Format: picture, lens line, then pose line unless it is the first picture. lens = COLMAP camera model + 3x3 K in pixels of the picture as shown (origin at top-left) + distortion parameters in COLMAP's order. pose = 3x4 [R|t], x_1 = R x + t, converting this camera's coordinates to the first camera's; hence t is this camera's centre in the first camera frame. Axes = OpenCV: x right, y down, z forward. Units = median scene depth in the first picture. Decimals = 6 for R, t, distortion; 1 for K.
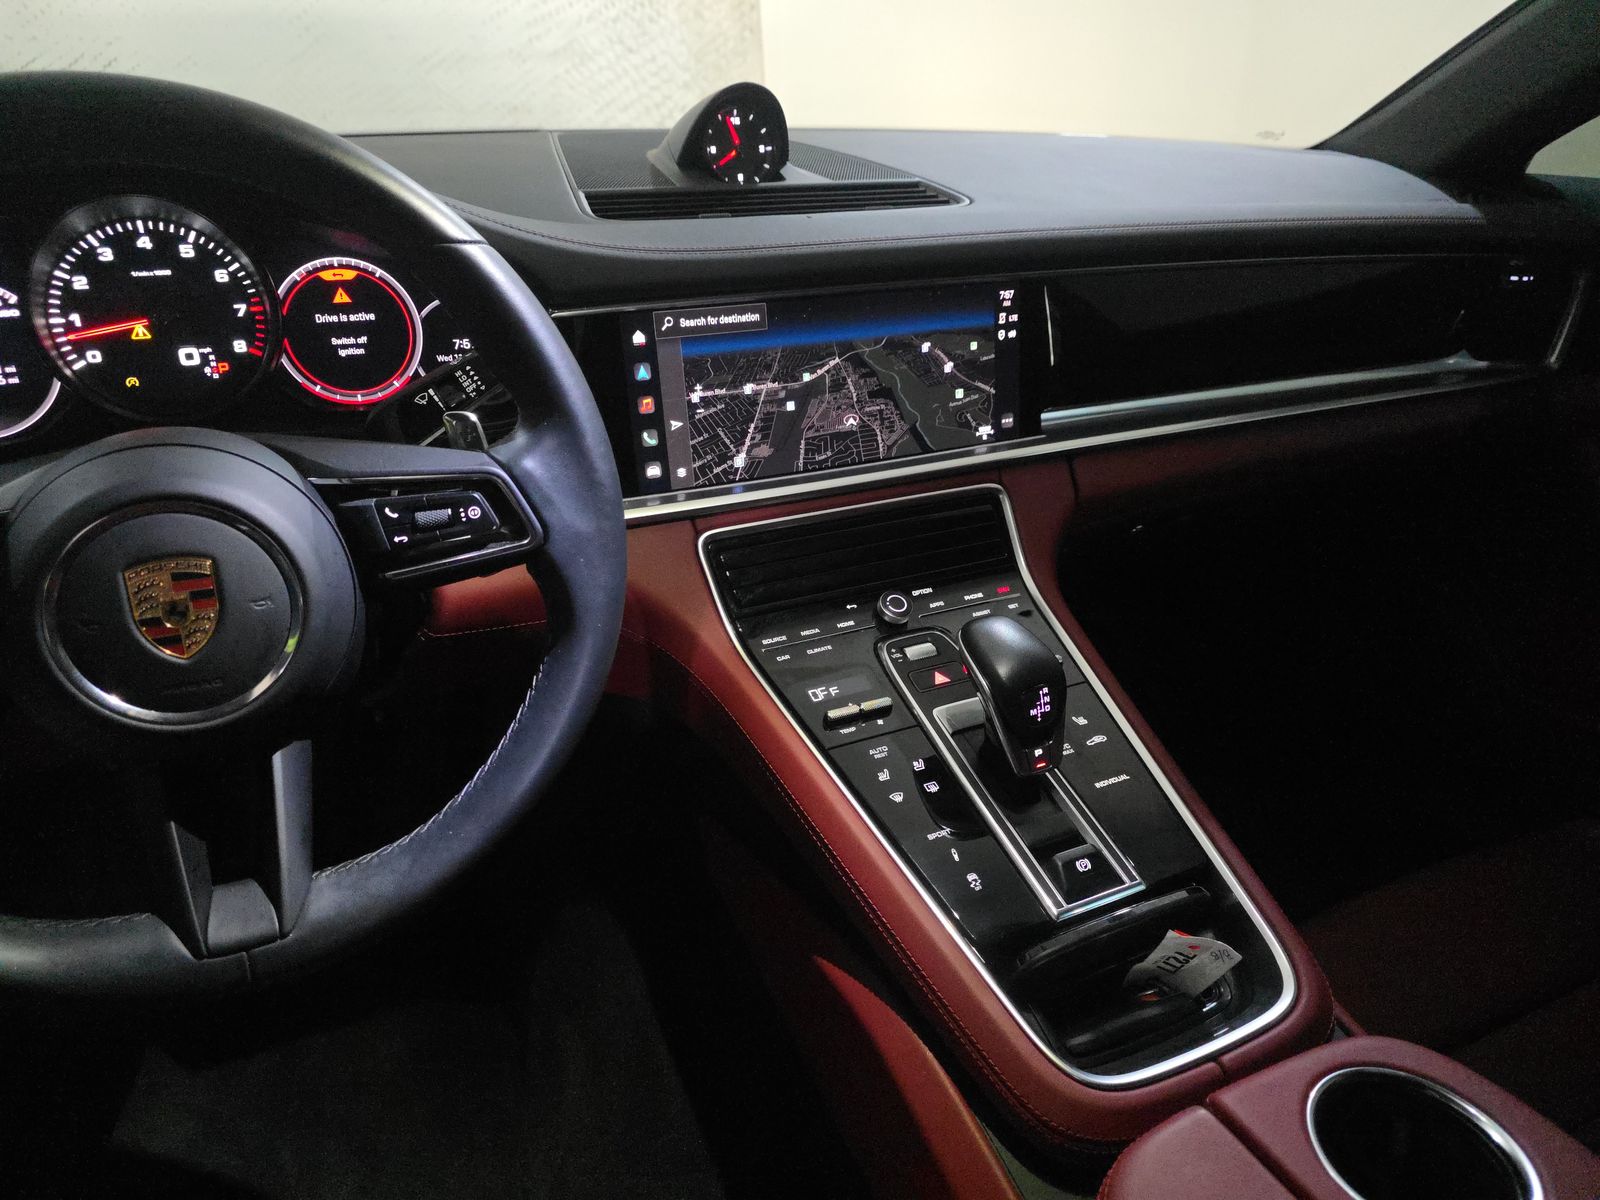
lens RADIAL K [[1089.6, 0, 800.4], [0, 1089.6, 613.5], [0, 0, 1]] dist [0.043165, -0.032637]
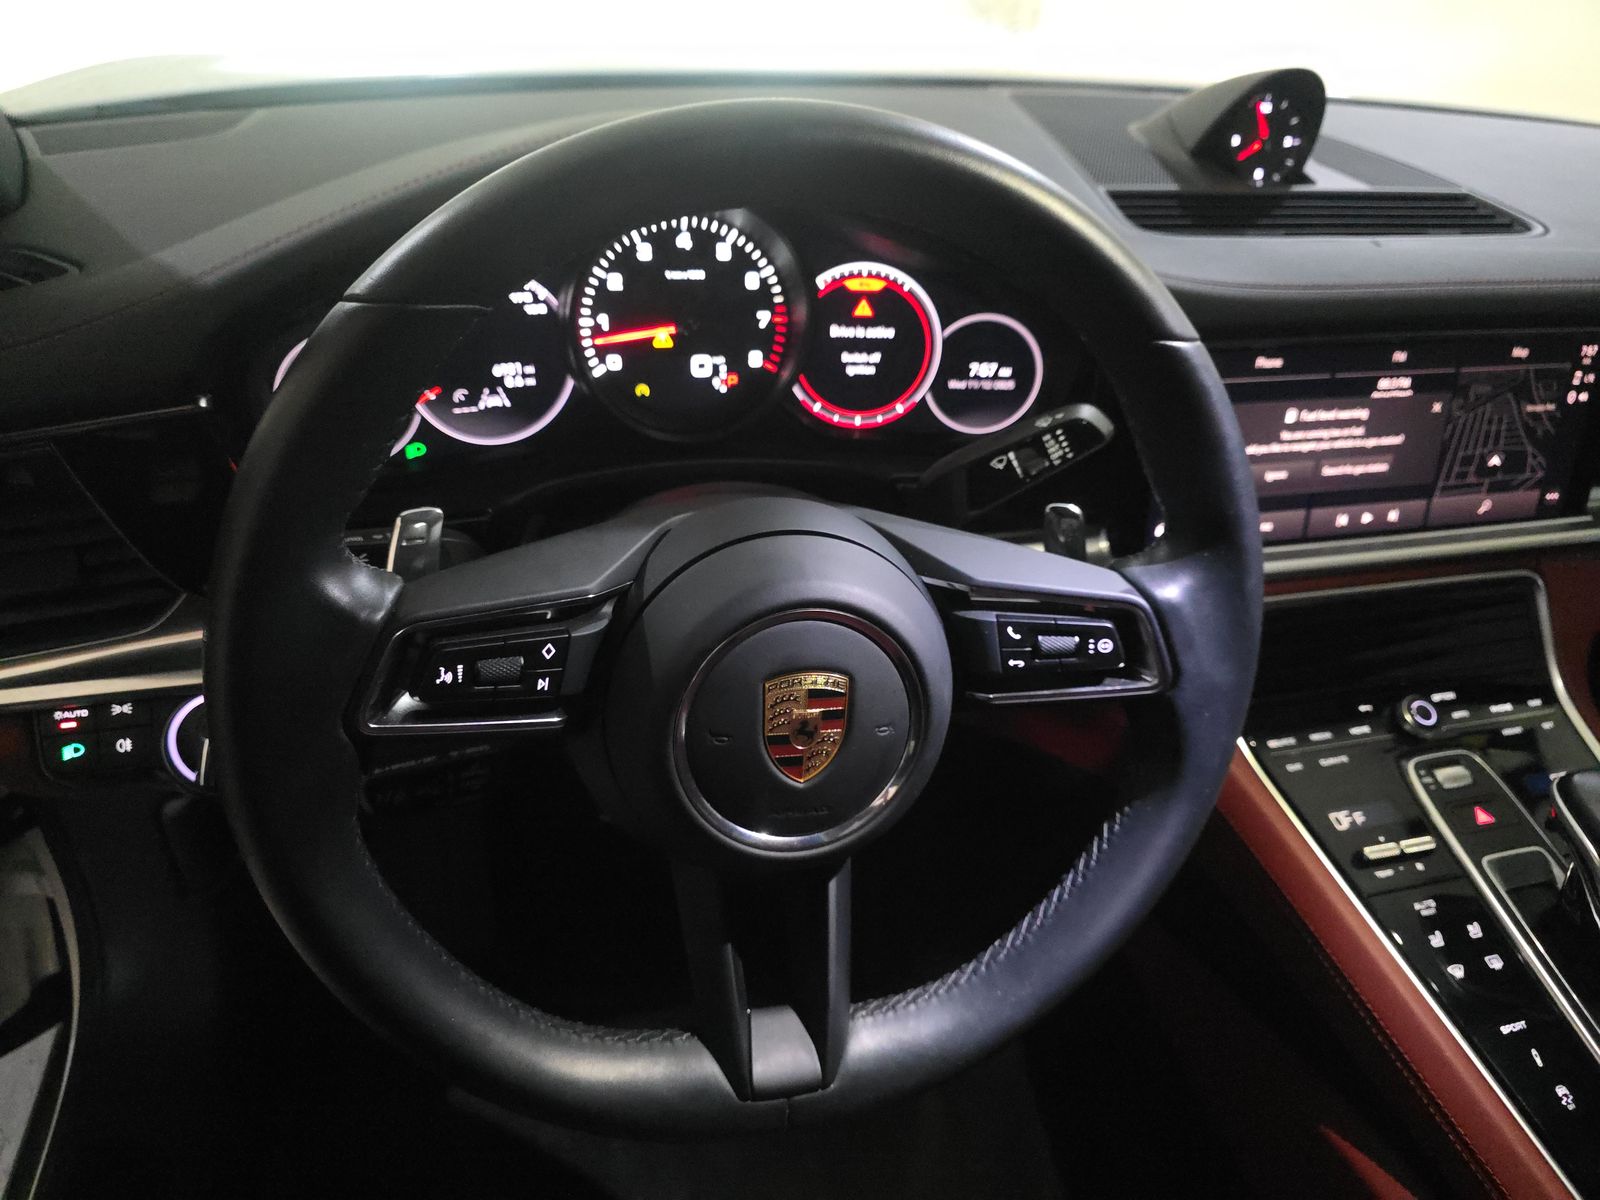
lens RADIAL K [[1089.6, 0, 797.1], [0, 1089.6, 586.9], [0, 0, 1]] dist [0.043165, -0.032637]
pose [[0.987026, 0.124129, -0.101846, -0.361793], [-0.116747, 0.990286, 0.075520, -0.130276], [0.110231, -0.062650, 0.991930, 0.110725]]
